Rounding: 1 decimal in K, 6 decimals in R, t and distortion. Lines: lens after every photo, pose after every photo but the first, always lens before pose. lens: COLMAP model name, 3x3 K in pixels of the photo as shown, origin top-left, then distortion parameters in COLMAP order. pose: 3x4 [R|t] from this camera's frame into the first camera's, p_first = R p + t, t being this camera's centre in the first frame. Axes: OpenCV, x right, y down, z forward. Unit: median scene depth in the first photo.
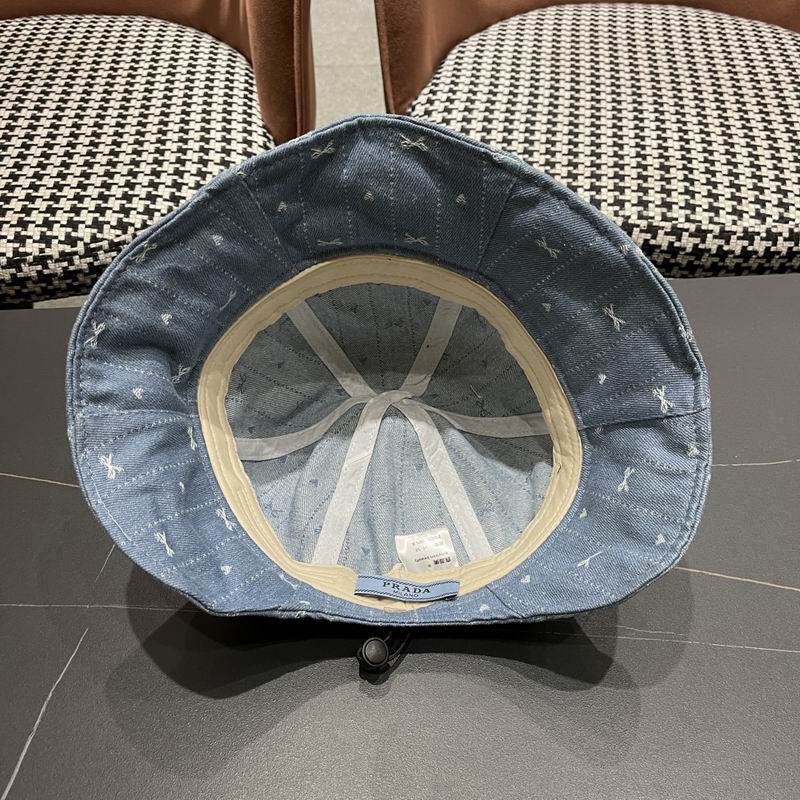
lens RADIAL K [[848.0, 0, 396.3], [0, 848.0, 402.1], [0, 0, 1]] dist [0.021087, 0.000000]
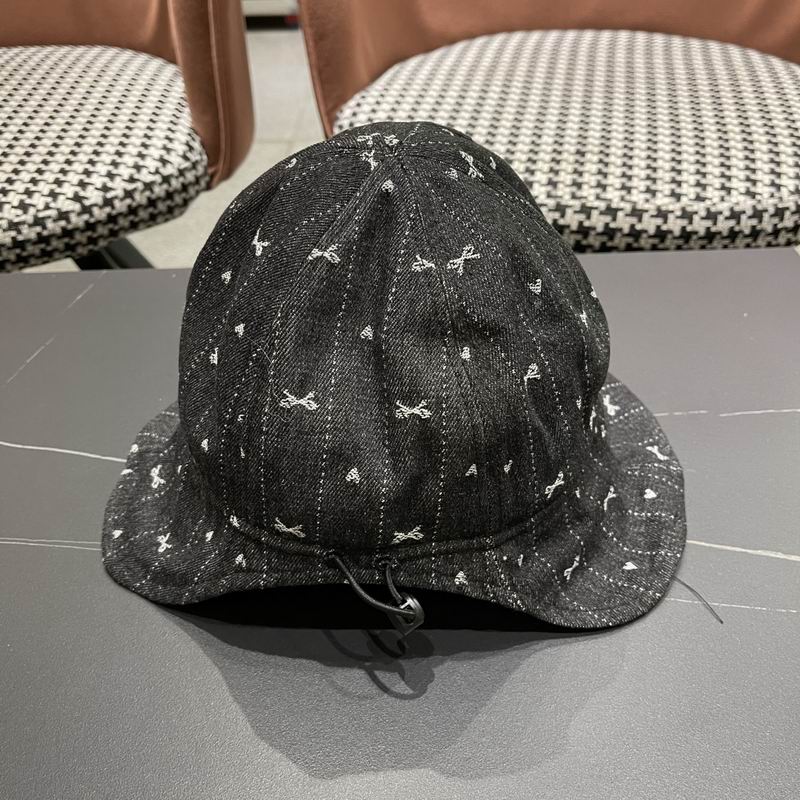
lens RADIAL K [[848.0, 0, 406.0], [0, 848.0, 401.3], [0, 0, 1]] dist [0.021087, 0.000000]
pose [[0.998036, 0.011593, -0.061566, 0.187157], [-0.019351, 0.991721, -0.126948, 0.135965], [0.059585, 0.127890, 0.989997, 0.070358]]
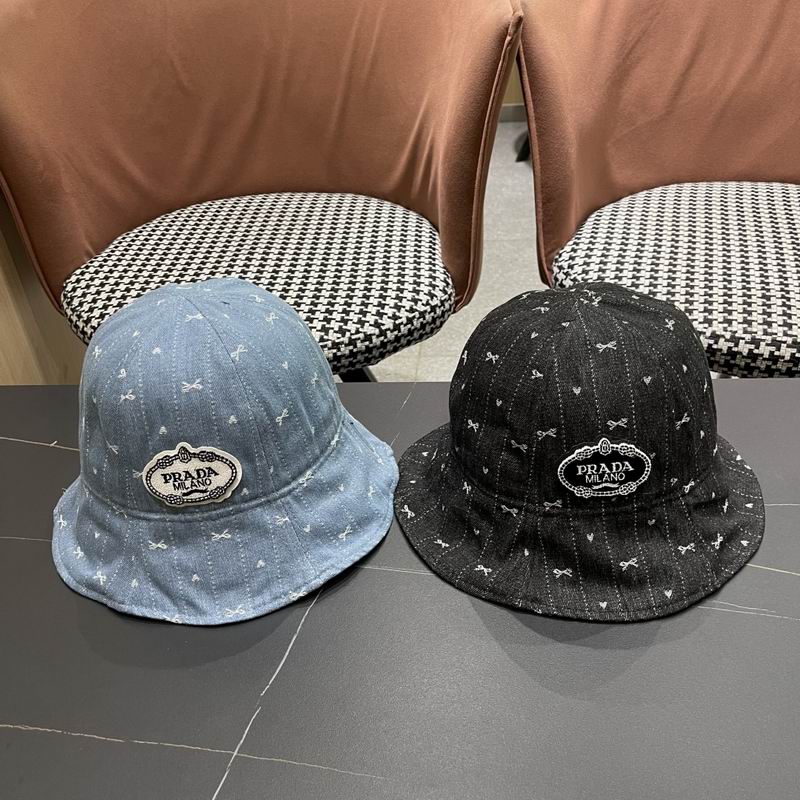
lens RADIAL K [[848.0, 0, 383.6], [0, 848.0, 410.4], [0, 0, 1]] dist [0.021087, 0.000000]
pose [[0.987273, 0.034108, -0.155336, -0.042160], [-0.063786, 0.979651, -0.190302, 0.169897], [0.145684, 0.197788, 0.969358, -0.277092]]
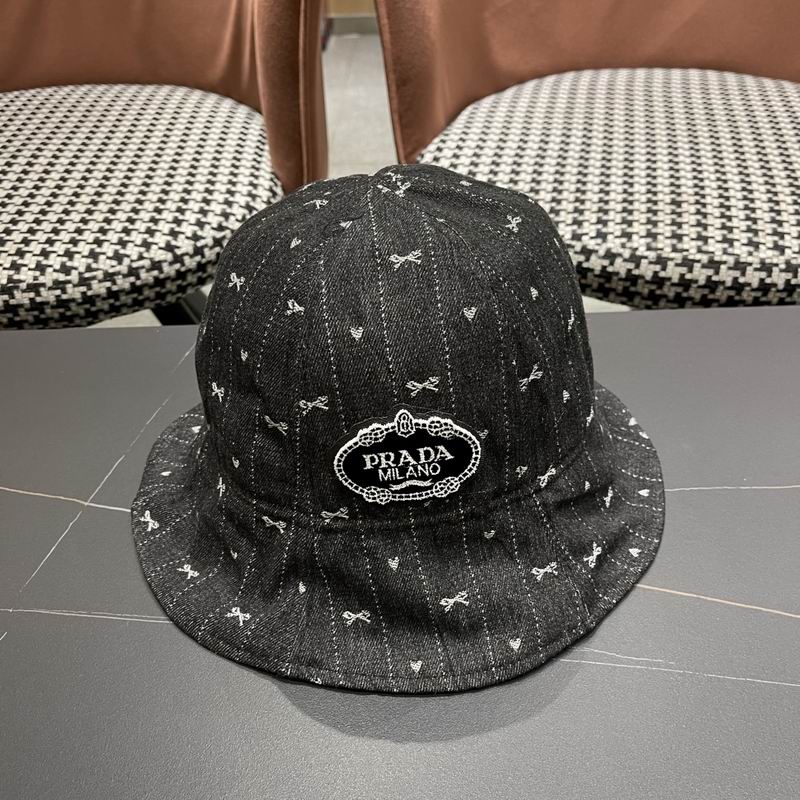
lens RADIAL K [[848.0, 0, 394.9], [0, 848.0, 408.8], [0, 0, 1]] dist [0.021087, 0.000000]
pose [[0.997214, 0.014858, -0.073098, 0.075726], [-0.024269, 0.991270, -0.129592, 0.089799], [0.070535, 0.131005, 0.988869, 0.062699]]
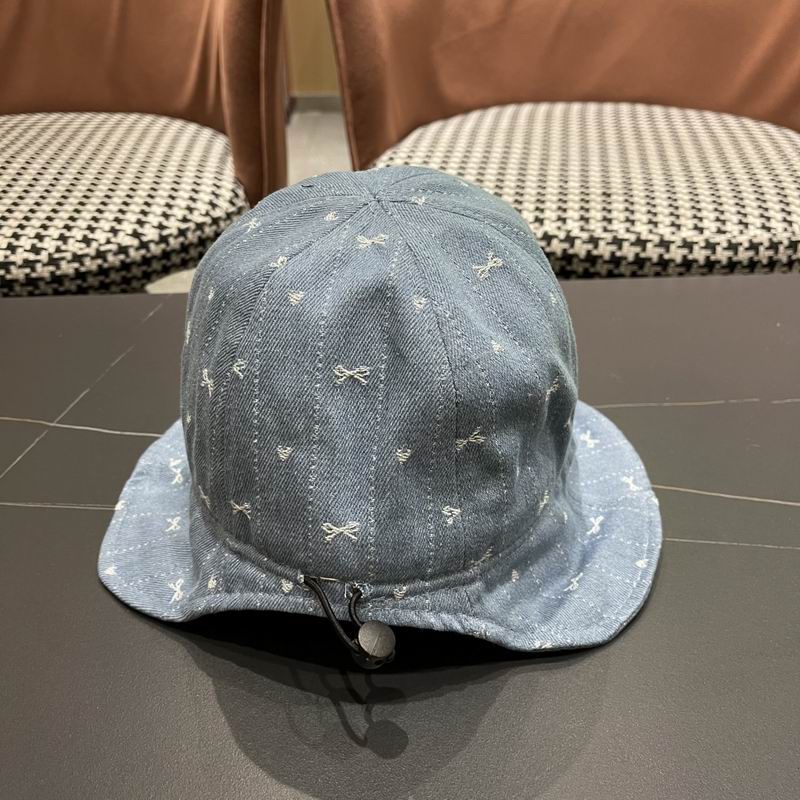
lens RADIAL K [[848.0, 0, 397.7], [0, 848.0, 412.2], [0, 0, 1]] dist [0.021087, 0.000000]
pose [[0.999592, 0.001747, -0.028496, 0.092064], [-0.008299, 0.972799, -0.231501, 0.239173], [0.027316, 0.231643, 0.972417, 0.037474]]
